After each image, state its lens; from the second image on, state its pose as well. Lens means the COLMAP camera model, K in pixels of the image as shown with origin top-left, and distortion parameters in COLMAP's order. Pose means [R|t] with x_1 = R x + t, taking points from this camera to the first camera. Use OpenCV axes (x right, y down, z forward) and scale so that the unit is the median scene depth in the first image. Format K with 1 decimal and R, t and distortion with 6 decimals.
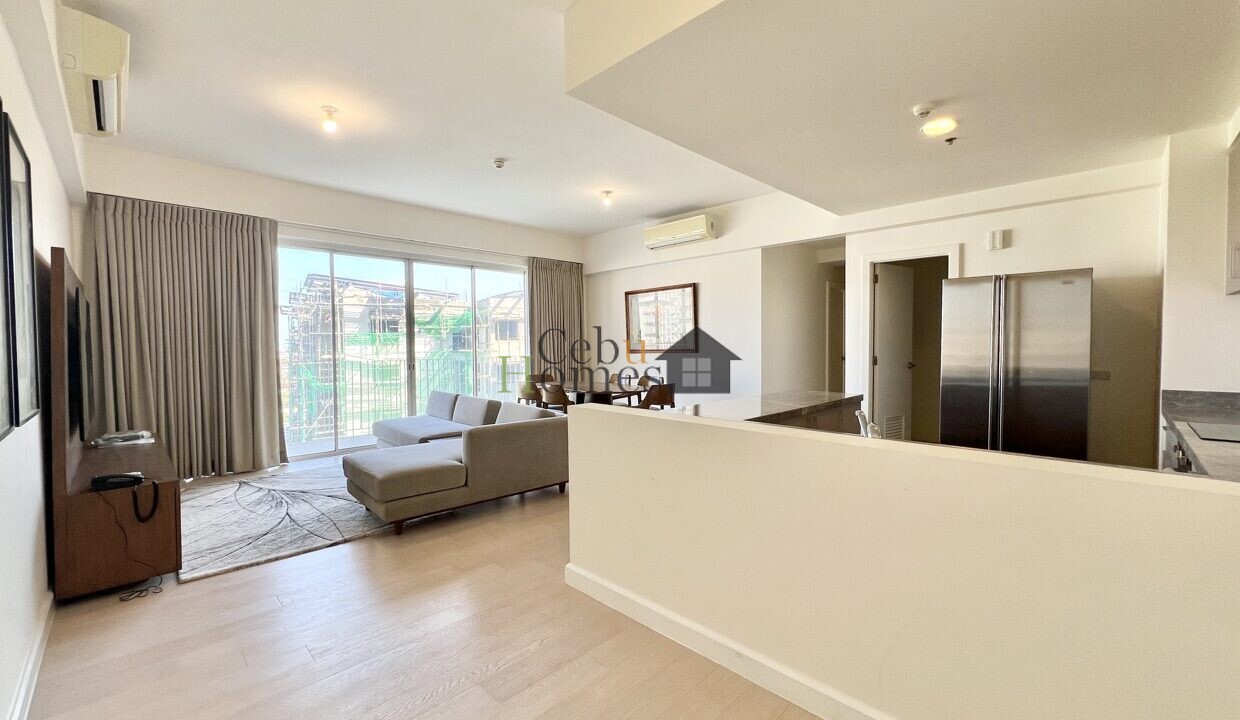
lens RADIAL K [[490.2, 0, 624.1], [0, 490.2, 360.5], [0, 0, 1]] dist [0.001345, 0.000096]
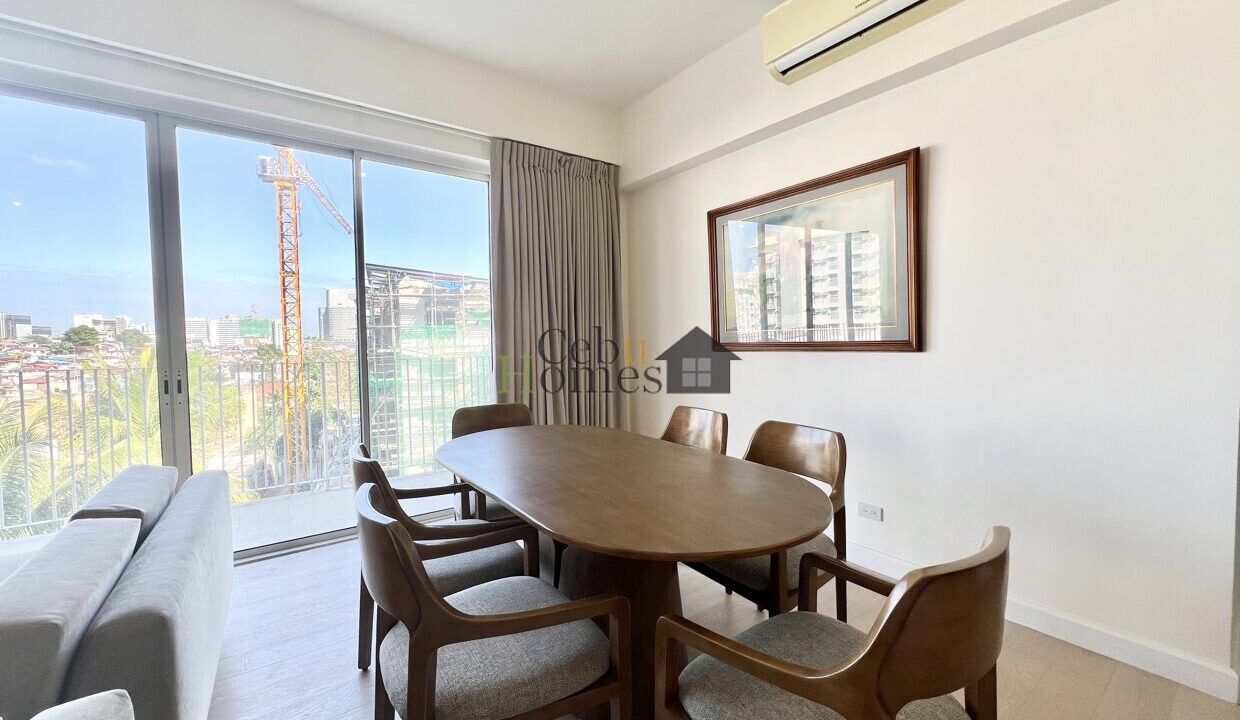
lens RADIAL K [[490.2, 0, 619.7], [0, 490.2, 362.4], [0, 0, 1]] dist [0.001345, 0.000096]
pose [[0.987745, 0.006691, -0.155930, -0.007288], [-0.004135, 0.999852, 0.016713, -0.012458], [0.156019, -0.015864, 0.987627, 0.534042]]
